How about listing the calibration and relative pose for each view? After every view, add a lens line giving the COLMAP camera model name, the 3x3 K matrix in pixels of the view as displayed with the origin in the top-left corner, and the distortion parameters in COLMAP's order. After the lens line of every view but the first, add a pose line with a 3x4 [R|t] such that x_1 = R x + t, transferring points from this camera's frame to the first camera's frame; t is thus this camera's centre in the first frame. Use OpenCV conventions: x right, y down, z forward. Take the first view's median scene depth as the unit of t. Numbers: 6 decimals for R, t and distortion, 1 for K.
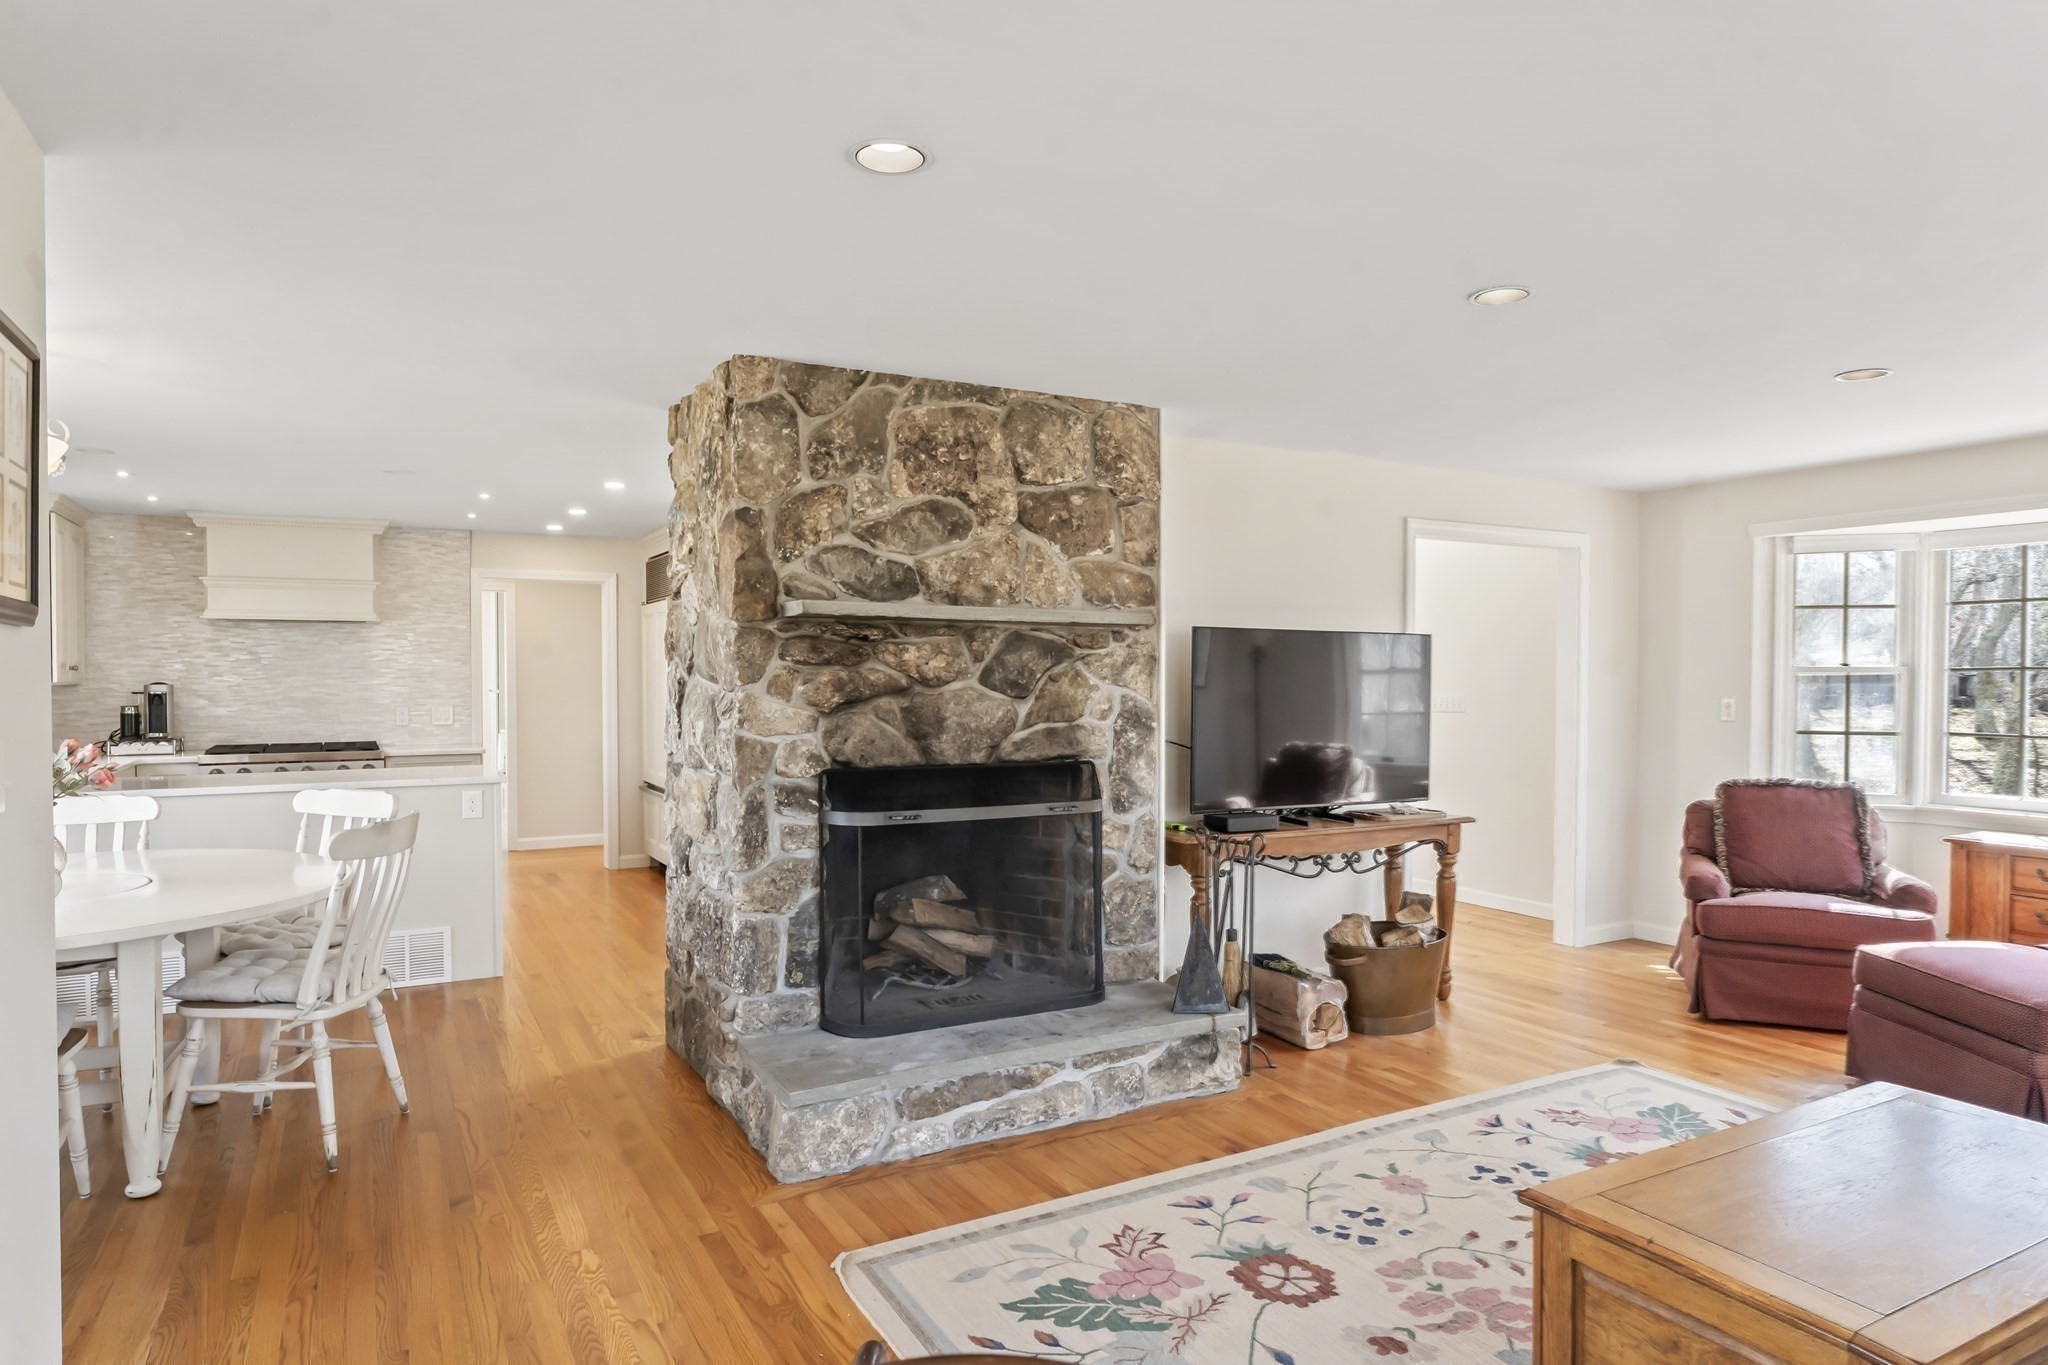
lens RADIAL K [[1204.5, 0, 1020.7], [0, 1204.5, 749.2], [0, 0, 1]] dist [0.000201, 0.000286]
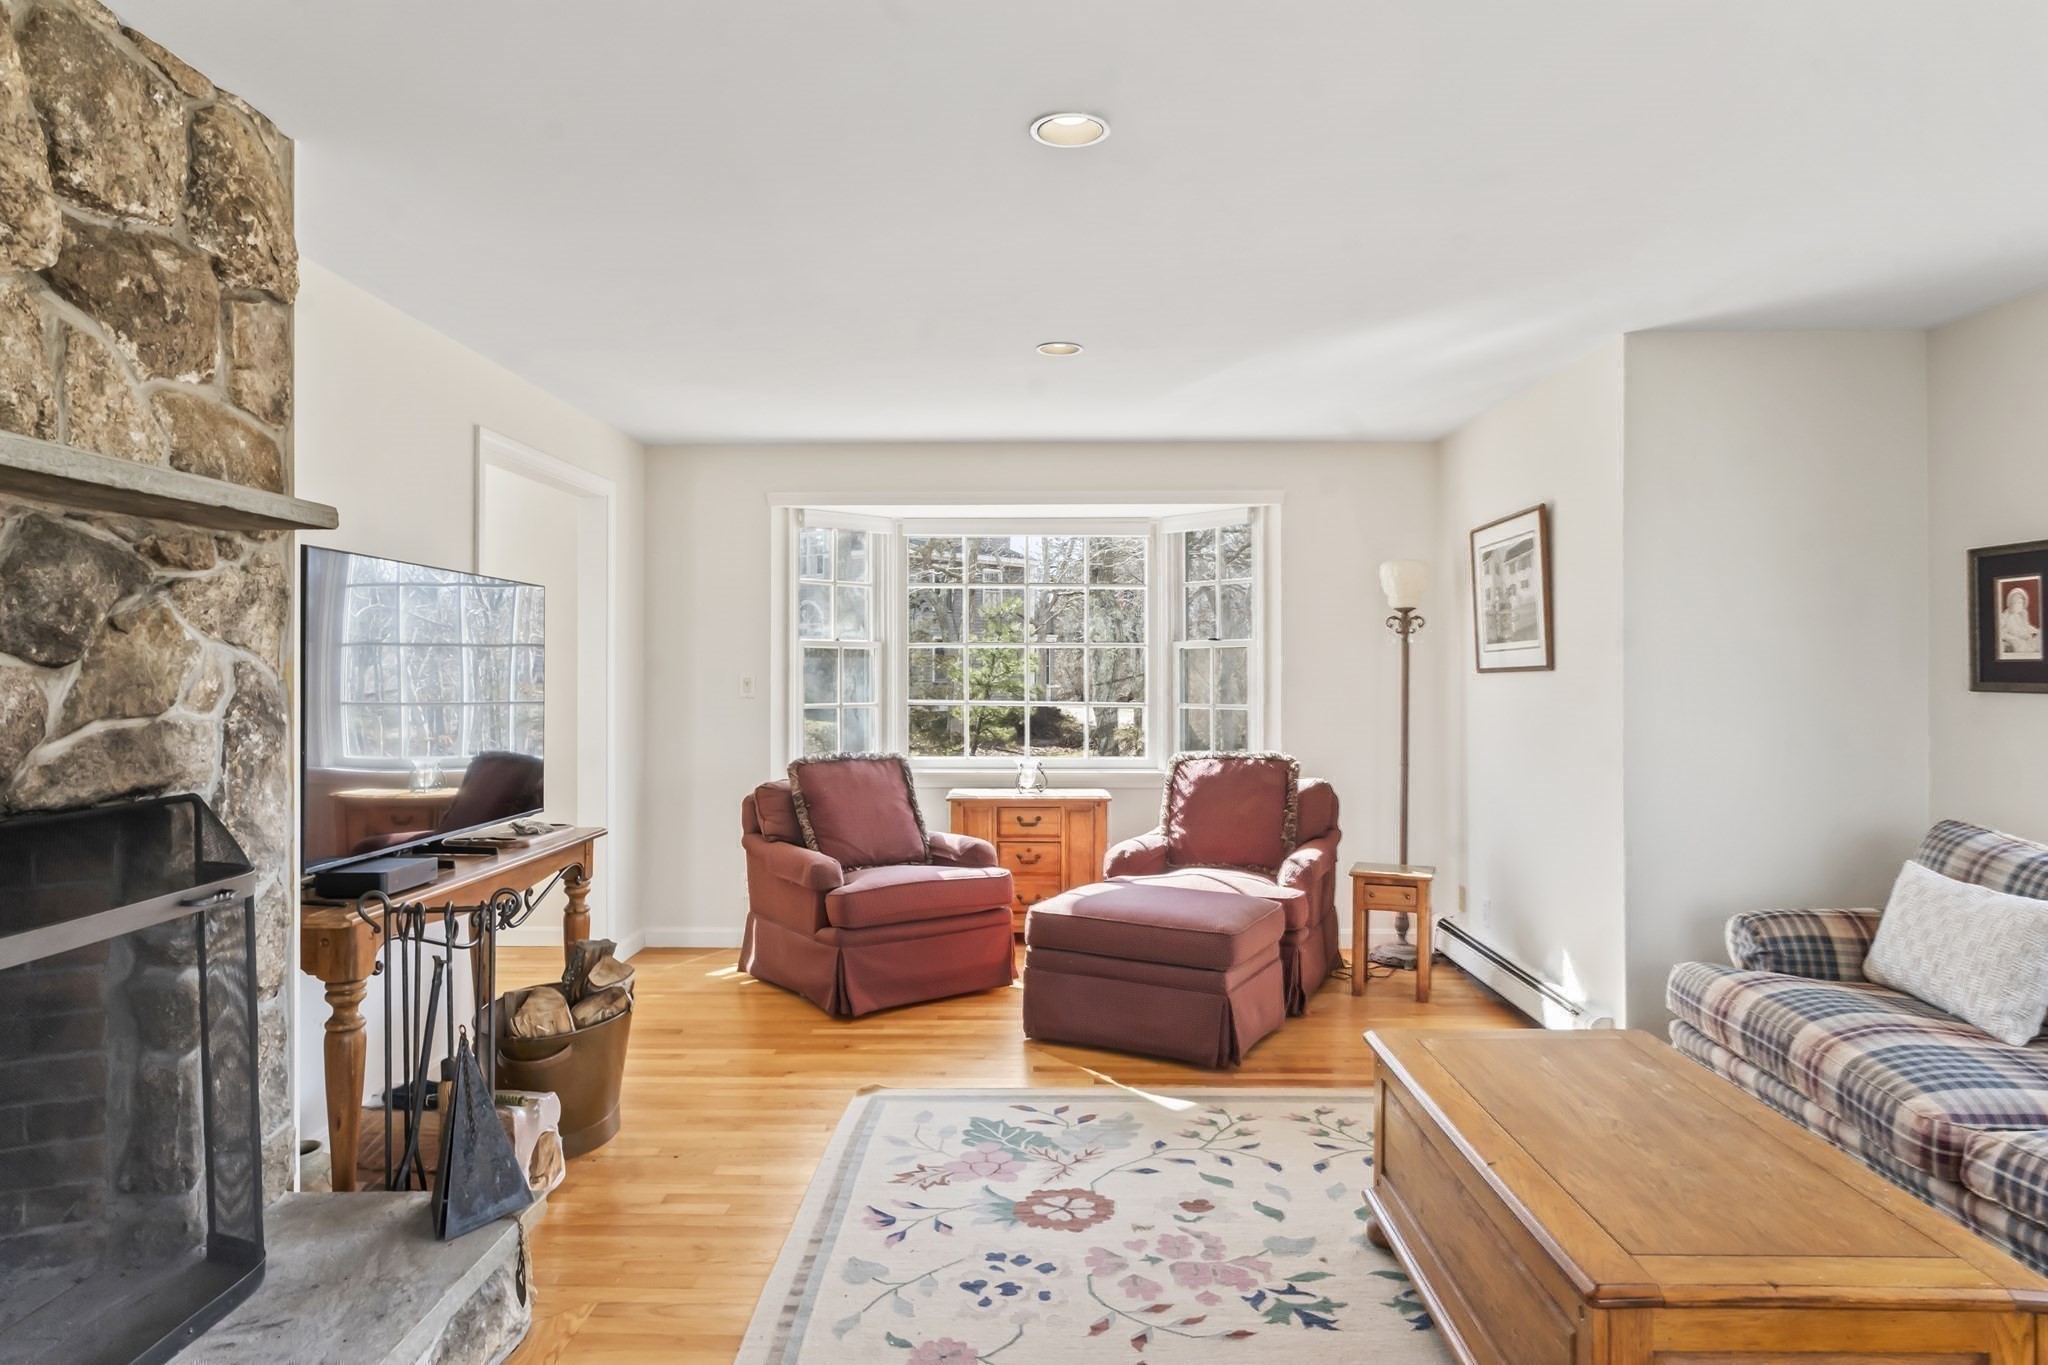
lens RADIAL K [[1251.5, 0, 1024.0], [0, 1251.5, 682.5], [0, 0, 1]] dist [-0.000635, 0.000710]
pose [[0.505602, -0.012797, 0.862672, -0.214584], [0.055883, 0.998276, -0.017944, -0.007938], [-0.860955, 0.057281, 0.505446, 0.450714]]
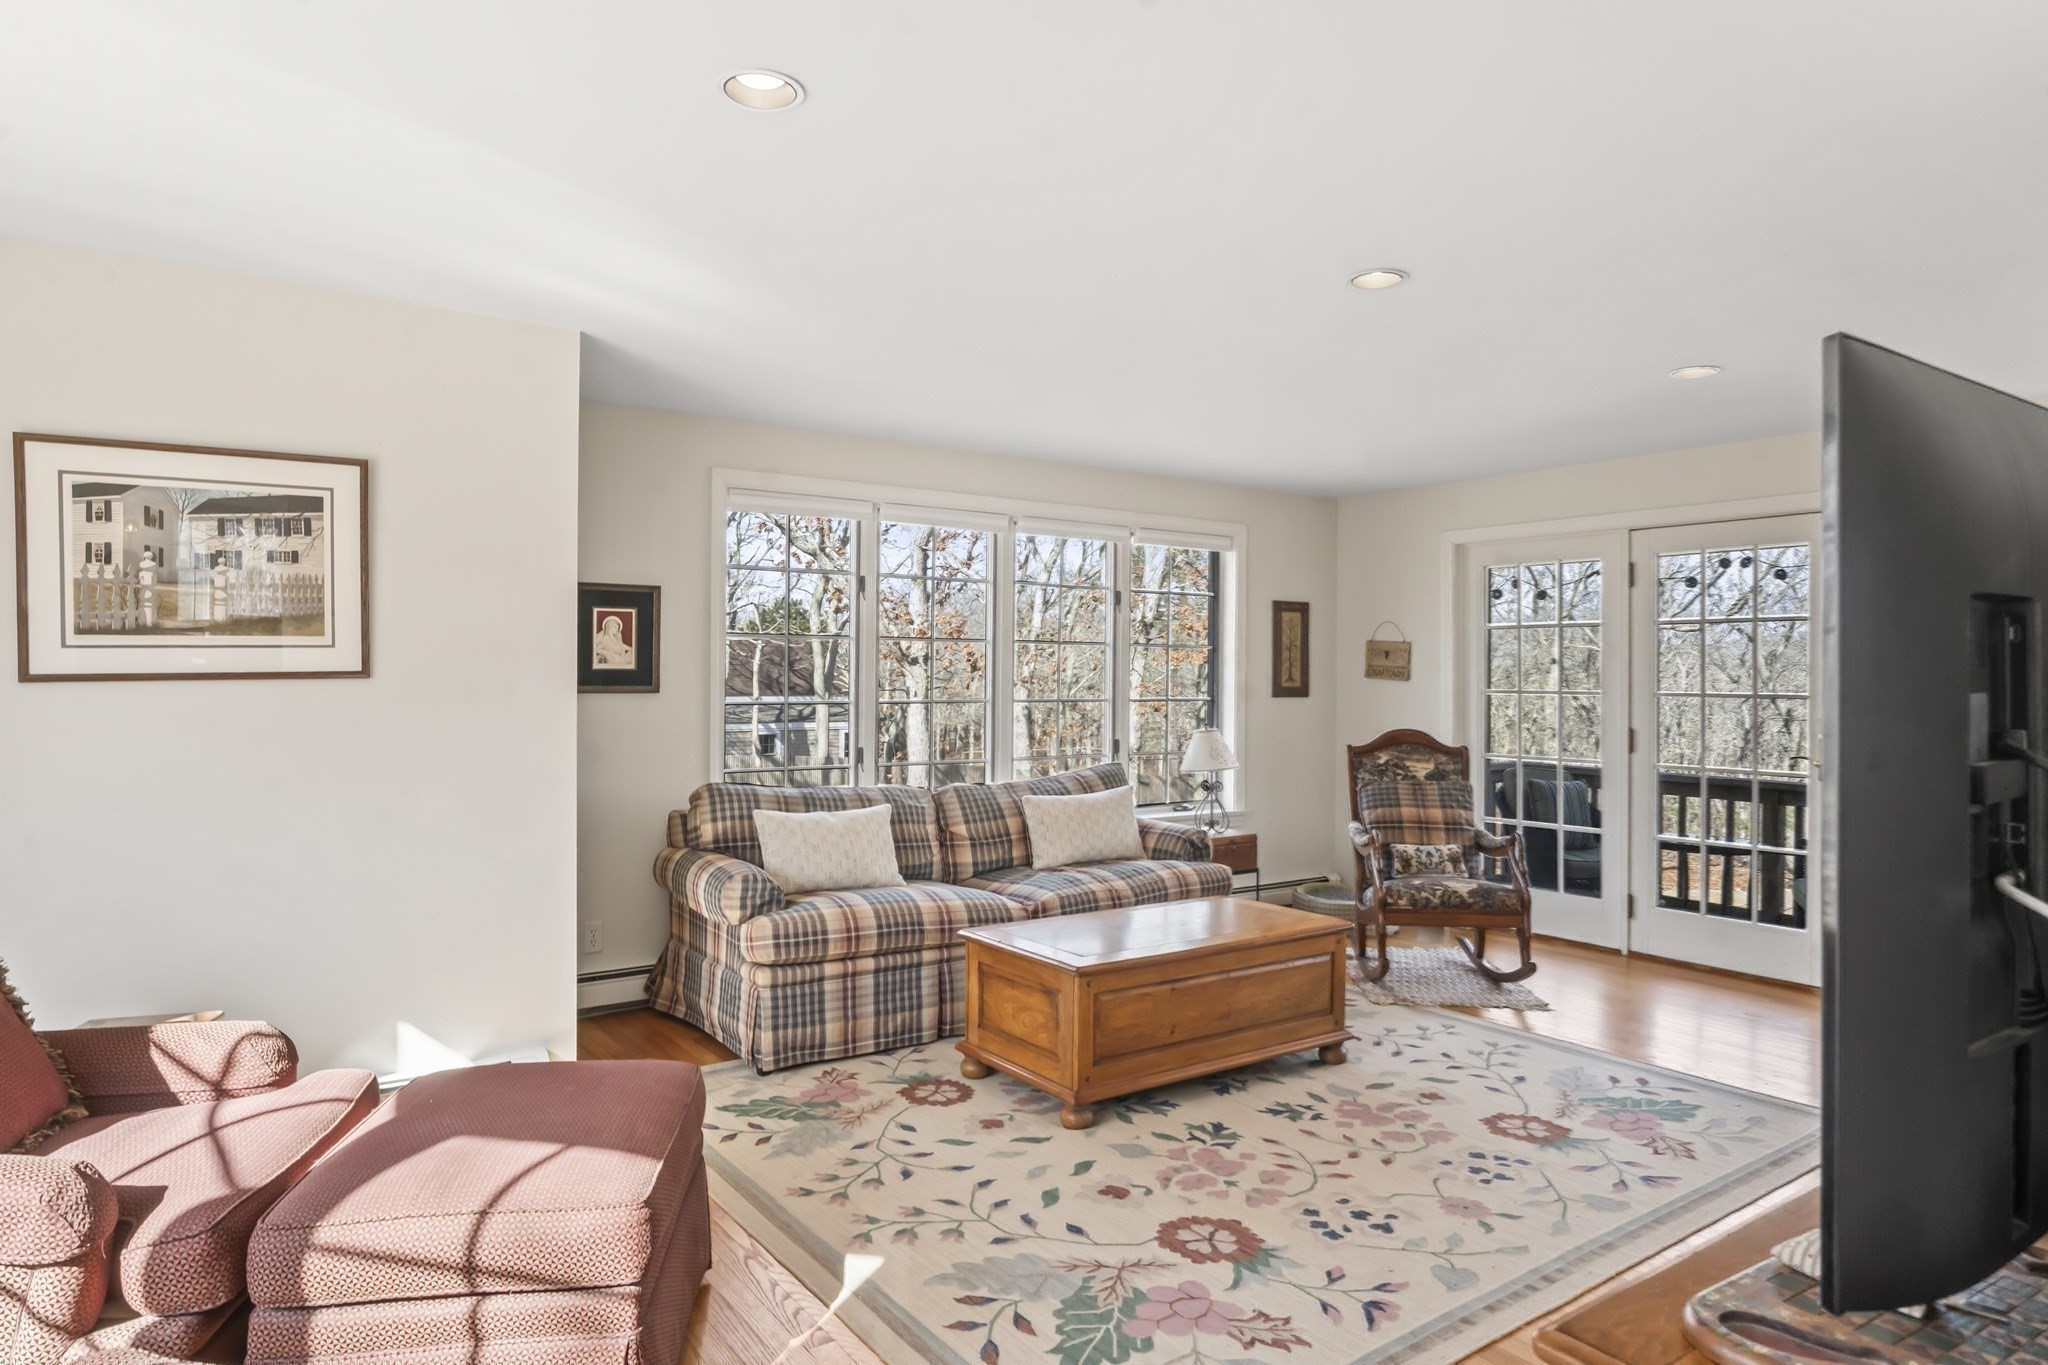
lens RADIAL K [[1251.5, 0, 1024.0], [0, 1251.5, 682.5], [0, 0, 1]] dist [-0.000635, 0.000710]
pose [[-0.992358, -0.010038, -0.122985, 0.601296], [-0.017894, 0.997857, 0.062937, -0.066151], [0.122090, 0.064657, -0.990411, 1.461925]]
